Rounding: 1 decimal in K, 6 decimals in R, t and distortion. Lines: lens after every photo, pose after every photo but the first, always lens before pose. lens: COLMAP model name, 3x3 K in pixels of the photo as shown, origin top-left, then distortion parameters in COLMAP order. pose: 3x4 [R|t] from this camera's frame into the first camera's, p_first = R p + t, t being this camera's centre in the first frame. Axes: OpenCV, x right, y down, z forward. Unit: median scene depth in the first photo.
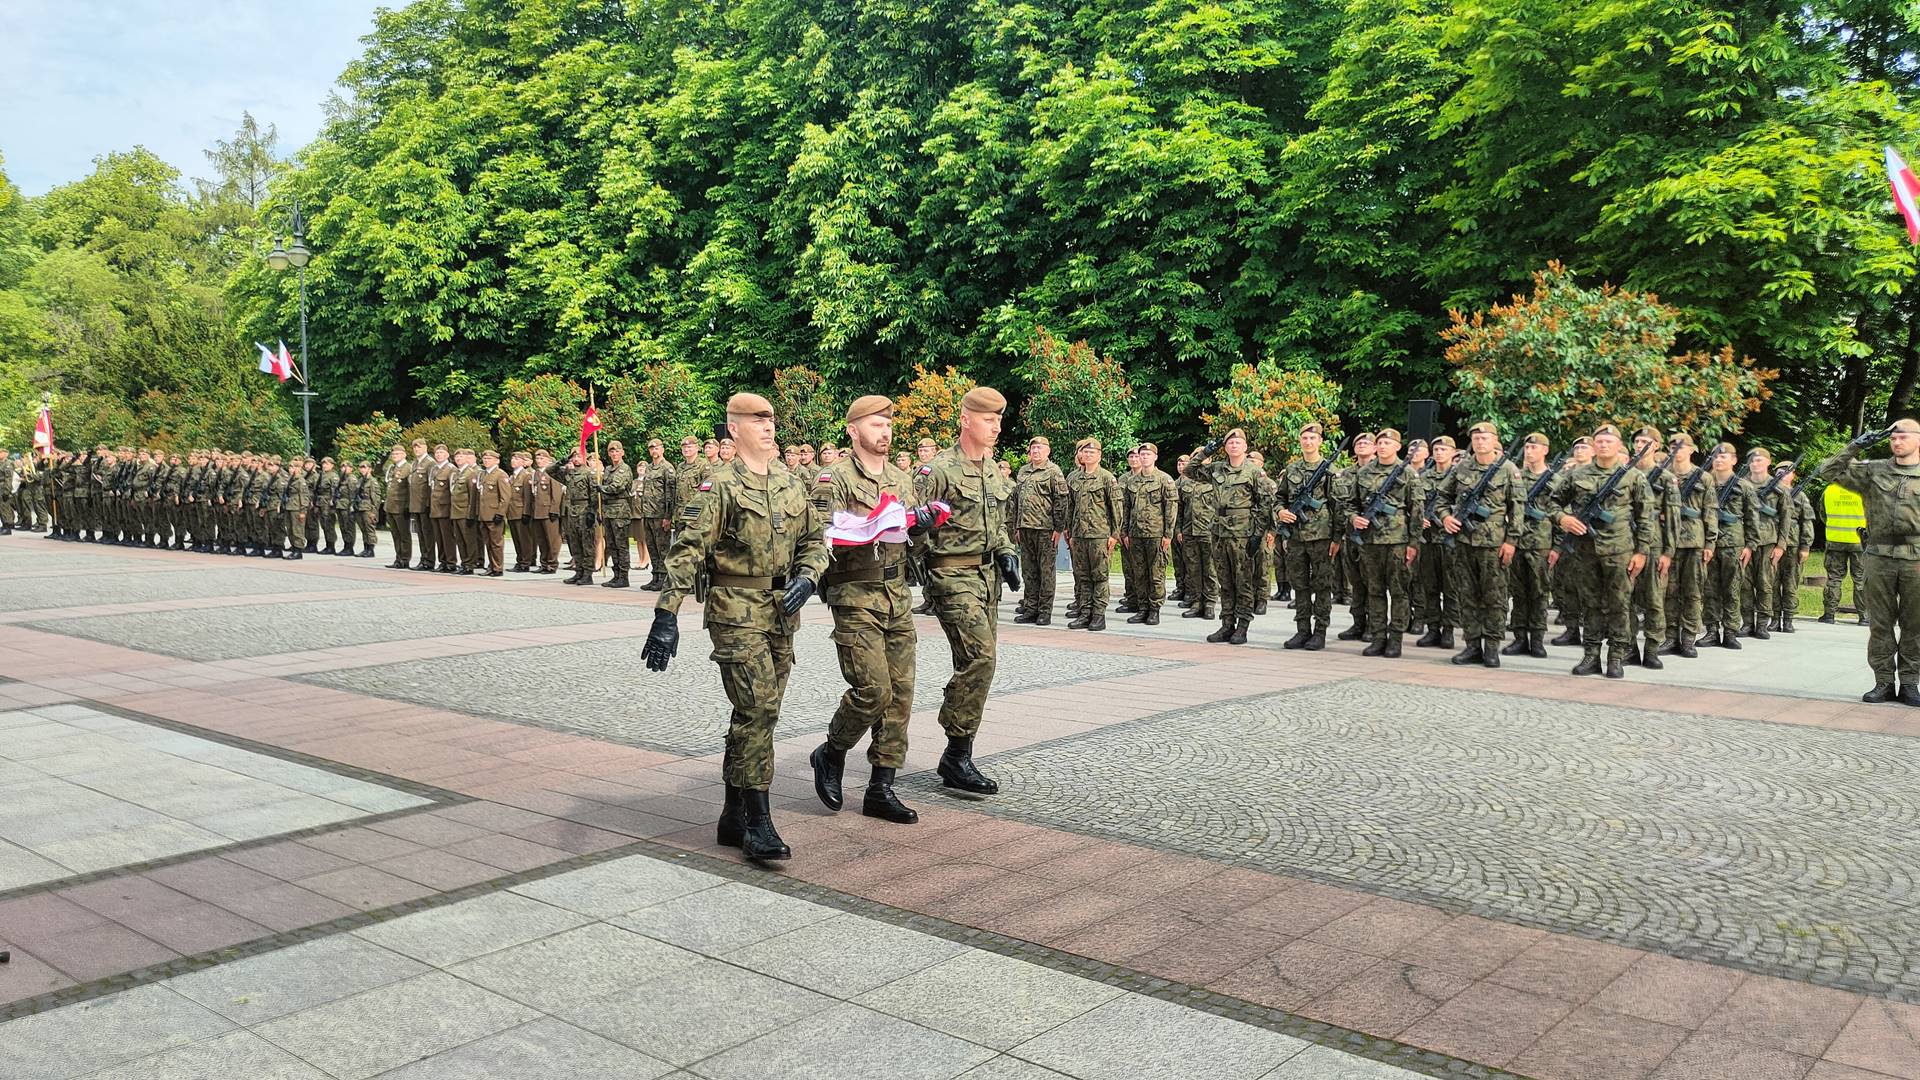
lens RADIAL K [[1516.0, 0, 964.7], [0, 1516.0, 534.5], [0, 0, 1]] dist [0.059980, -0.051145]
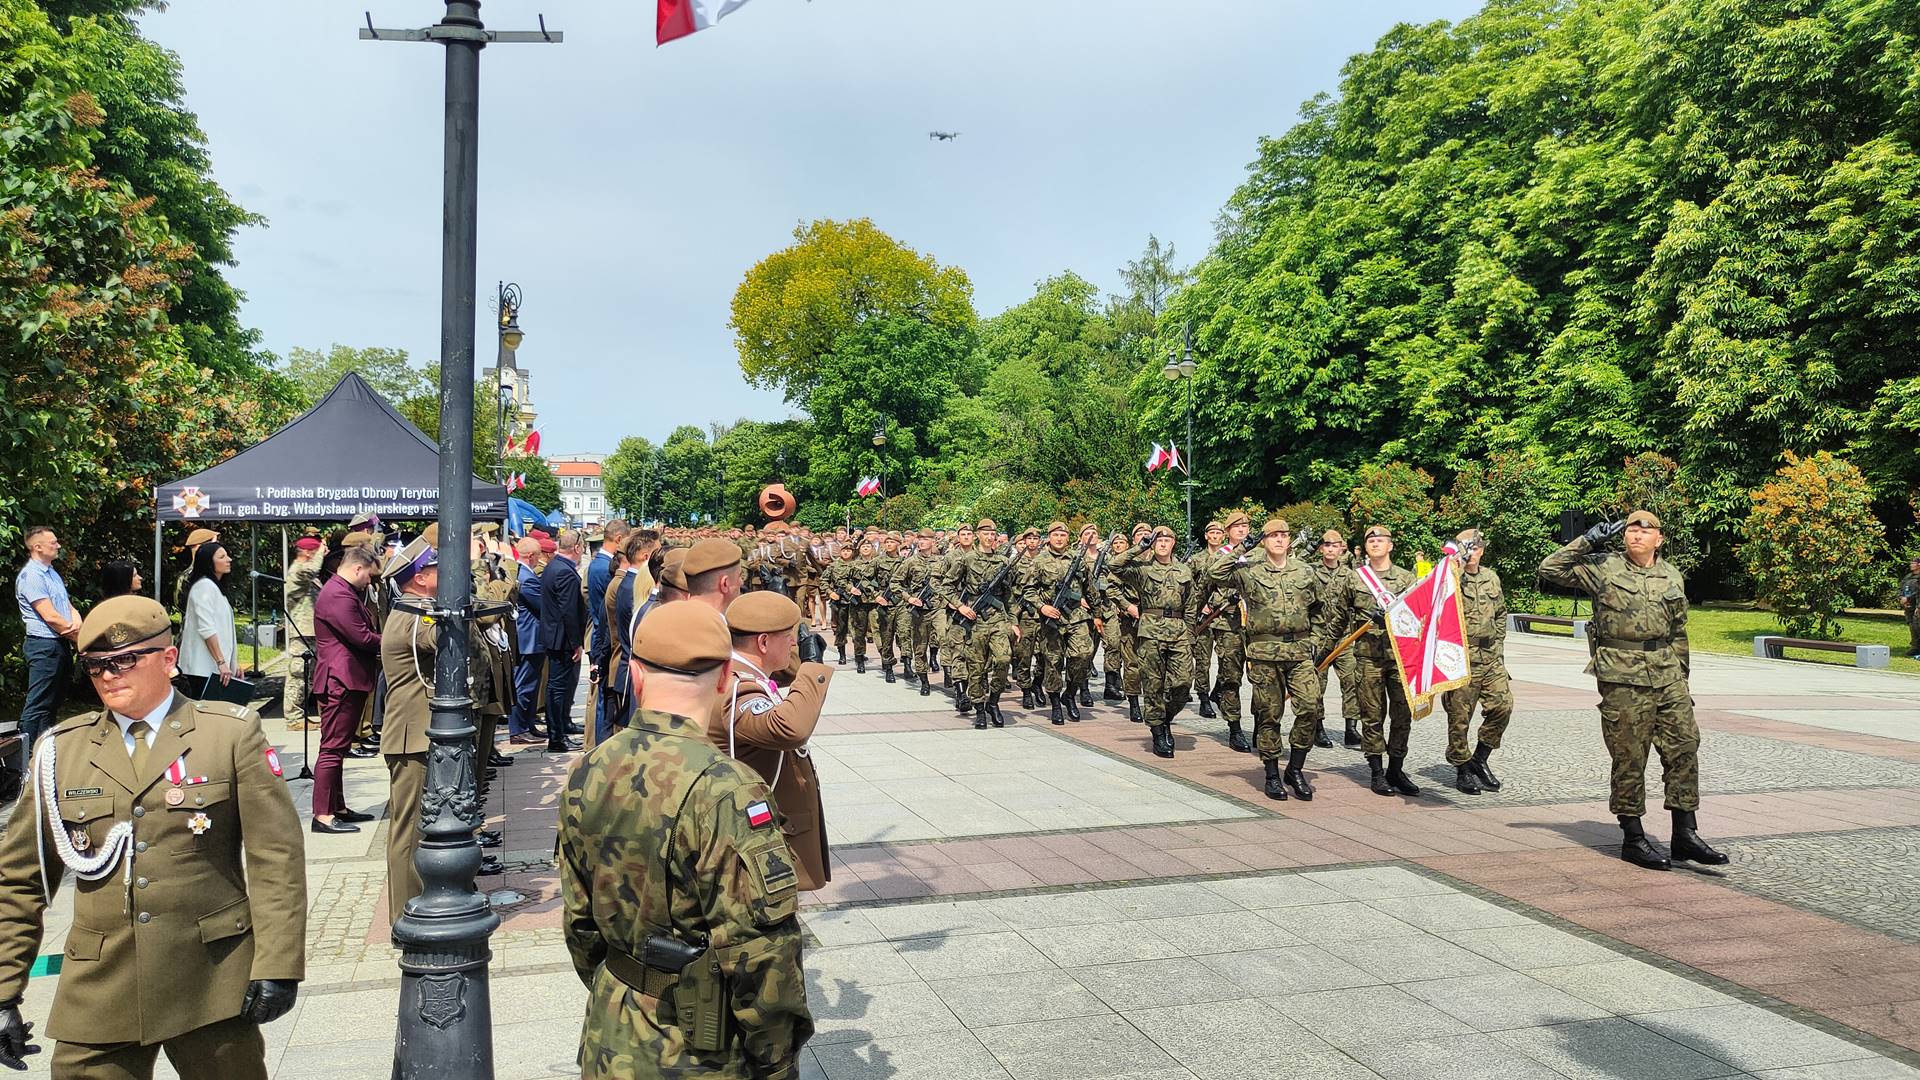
lens RADIAL K [[1512.1, 0, 930.2], [0, 1512.1, 531.7], [0, 0, 1]] dist [0.048544, -0.034595]
pose [[0.838586, 0.009791, -0.544681, 0.034349], [-0.036148, 0.998635, -0.037704, -0.004528], [0.543568, 0.051307, 0.837796, -0.075164]]
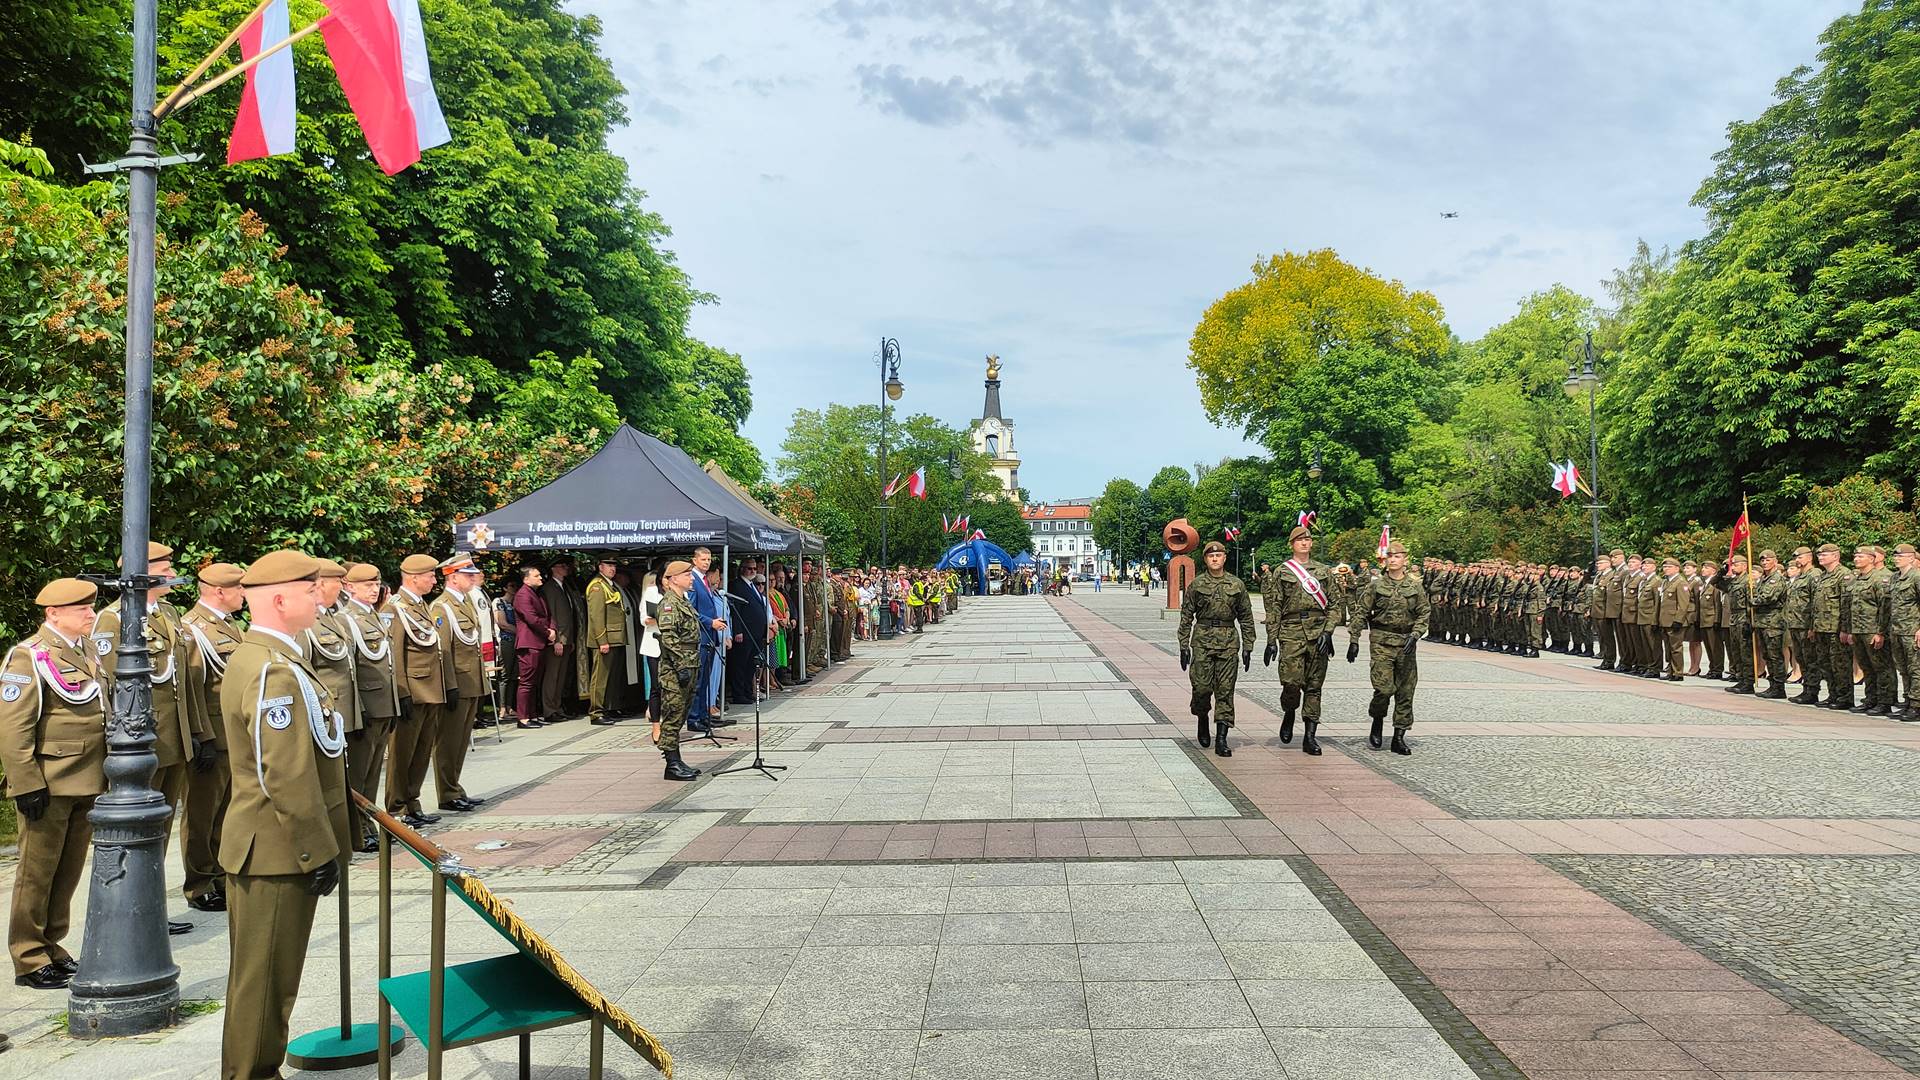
lens RADIAL K [[1516.0, 0, 964.7], [0, 1516.0, 534.5], [0, 0, 1]] dist [0.059980, -0.051145]
pose [[0.622060, -0.019853, -0.782718, 0.134744], [-0.033999, 0.998051, -0.052335, -0.000529], [0.782231, 0.059168, 0.620173, -0.019068]]
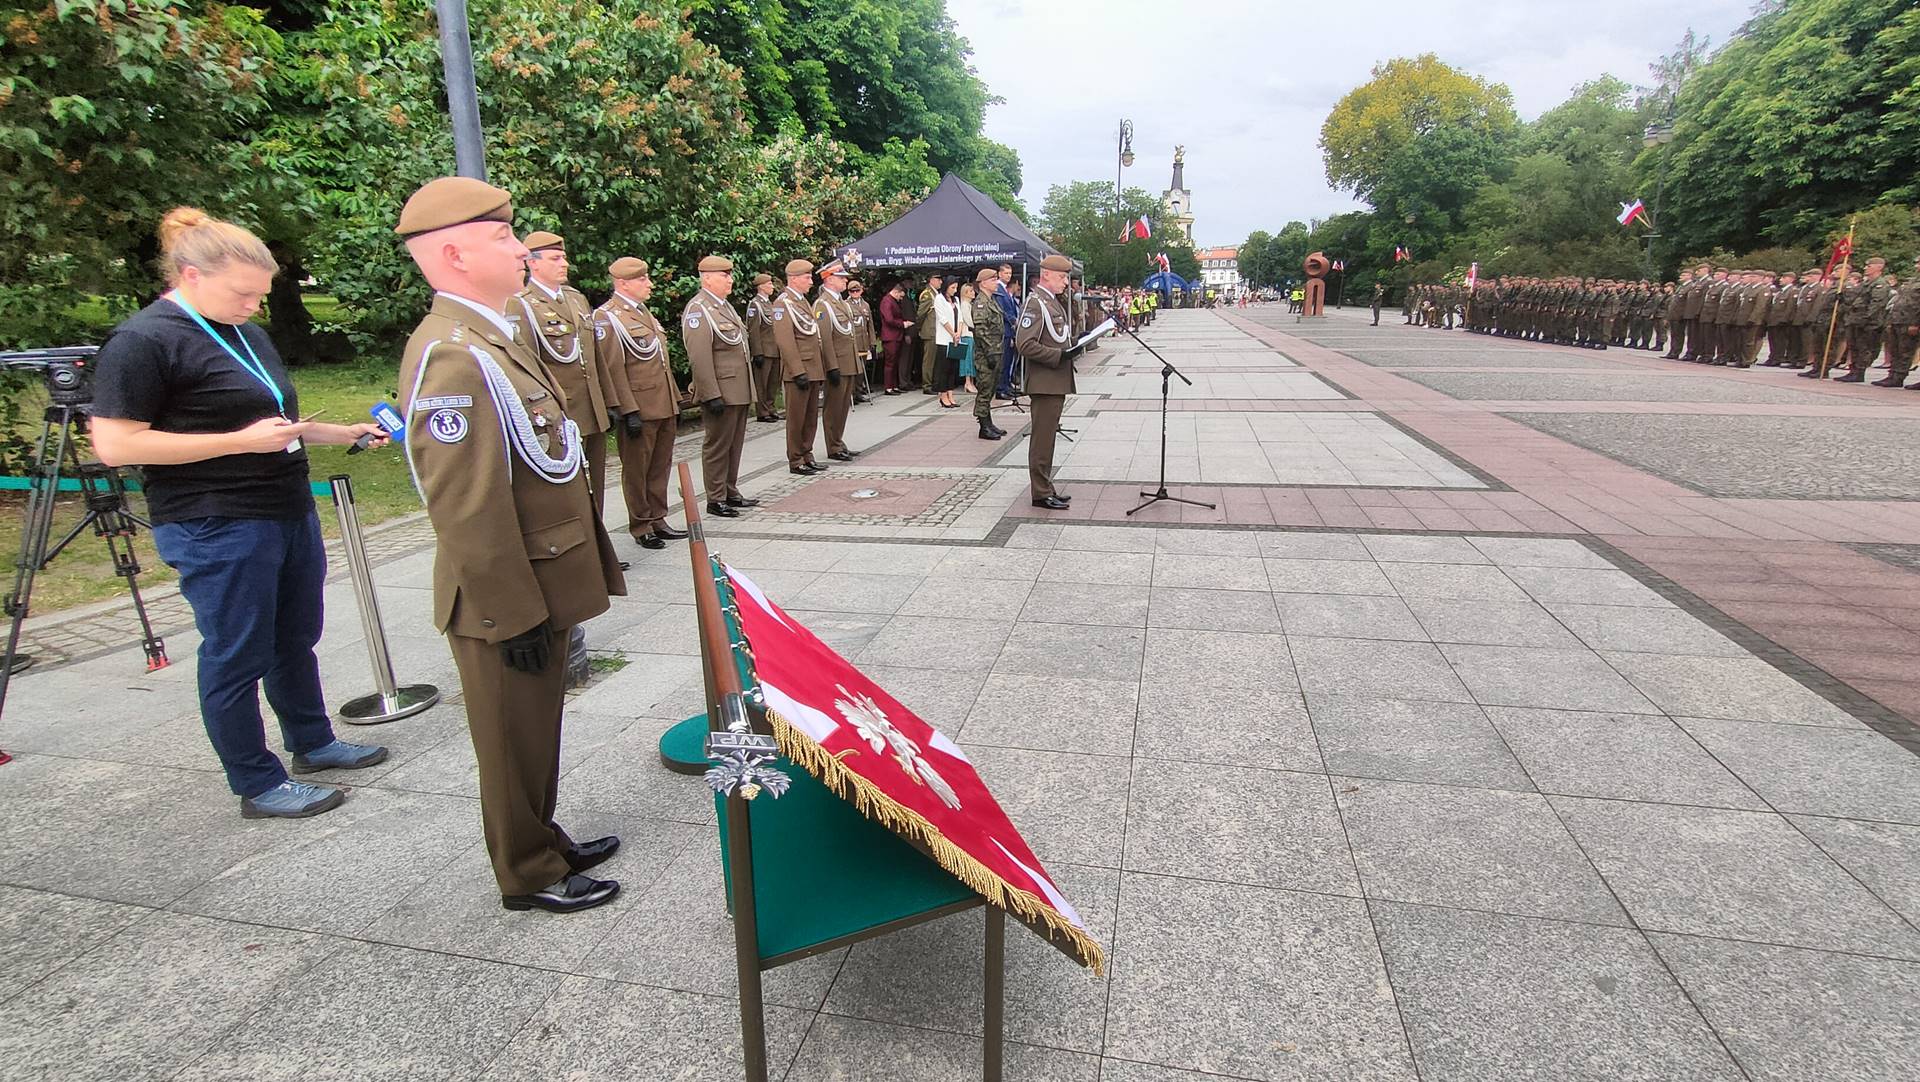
lens RADIAL K [[884.2, 0, 991.5], [0, 884.2, 538.0], [0, 0, 1]] dist [-0.001260, 0.010646]
pose [[0.482229, 0.228973, -0.845593, 0.047206], [-0.034684, 0.969472, 0.242737, 0.003662], [0.875358, -0.087727, 0.475449, 0.019062]]
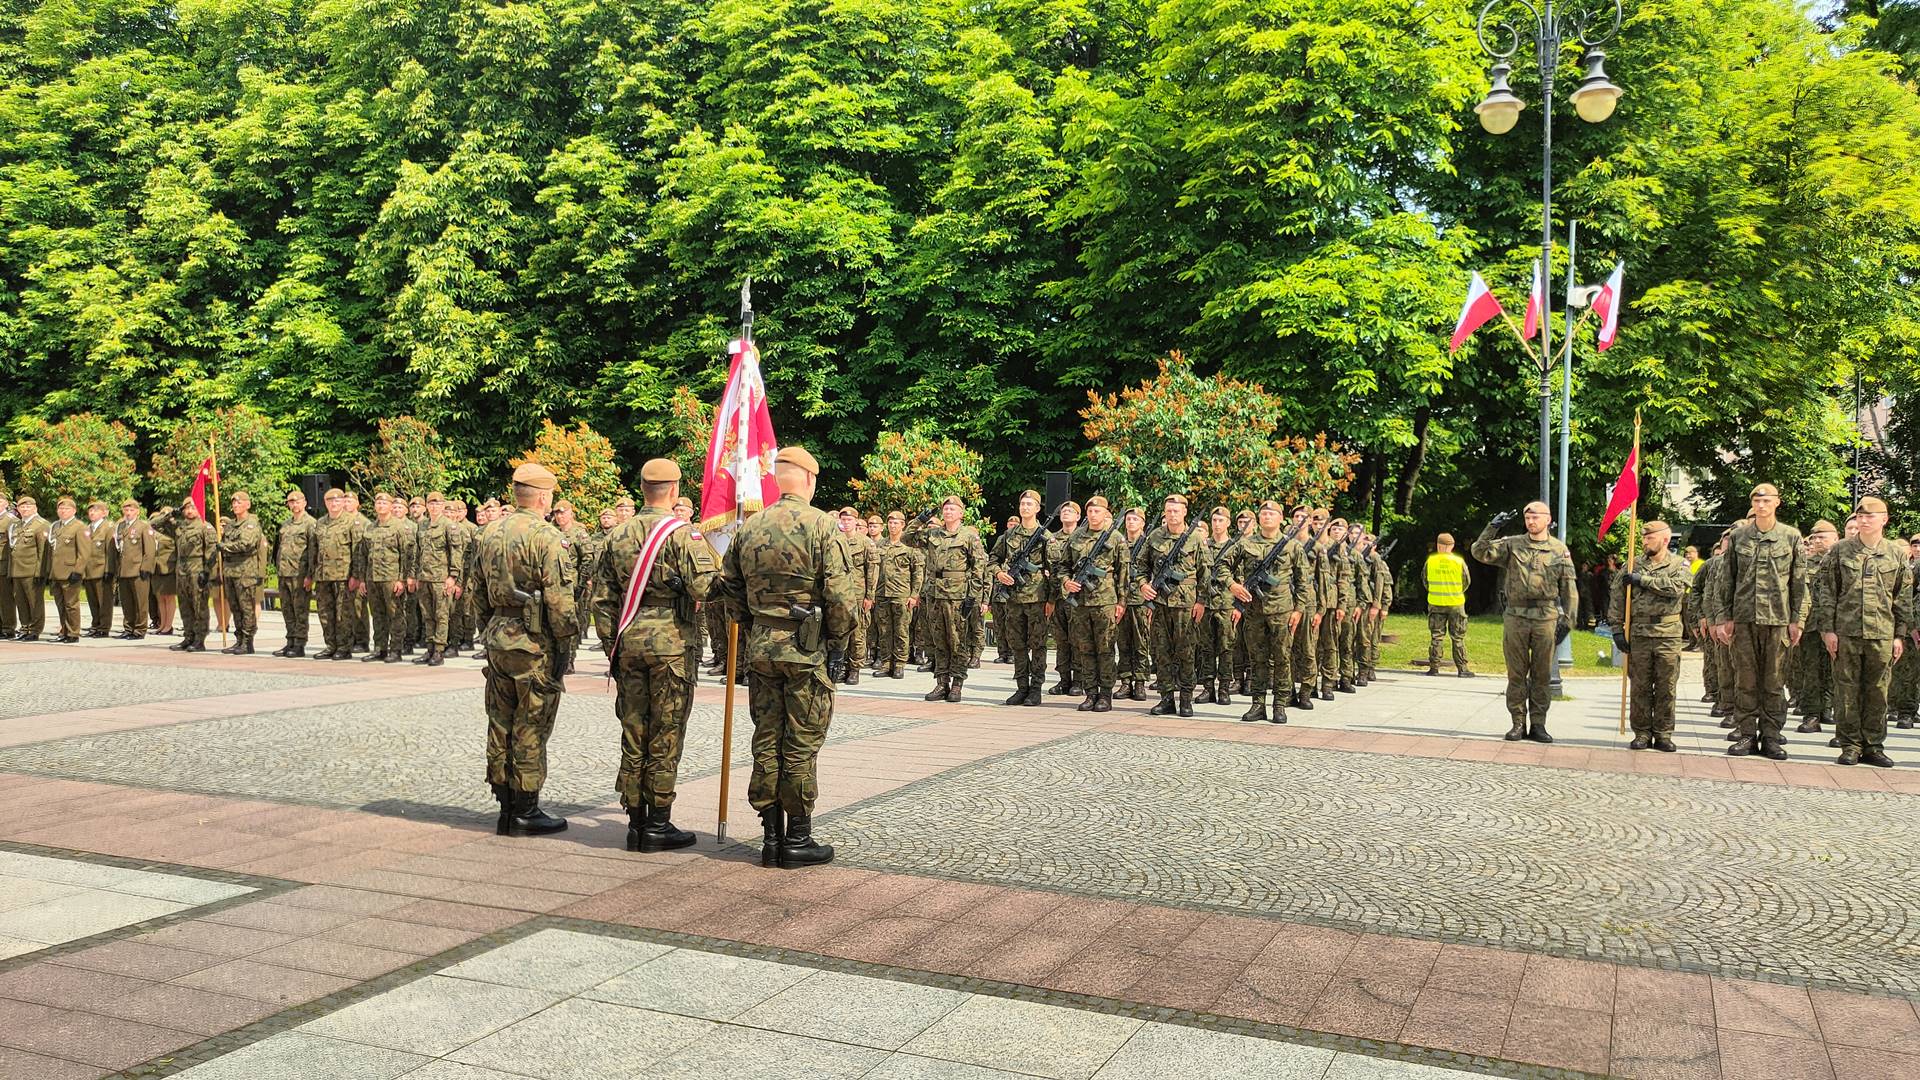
lens RADIAL K [[1516.0, 0, 964.7], [0, 1516.0, 534.5], [0, 0, 1]] dist [0.059980, -0.051145]
pose [[0.956505, 0.015205, 0.291321, -0.047985], [-0.003515, 0.999169, -0.040610, -0.000156], [-0.291696, 0.037820, 0.955763, -0.001782]]
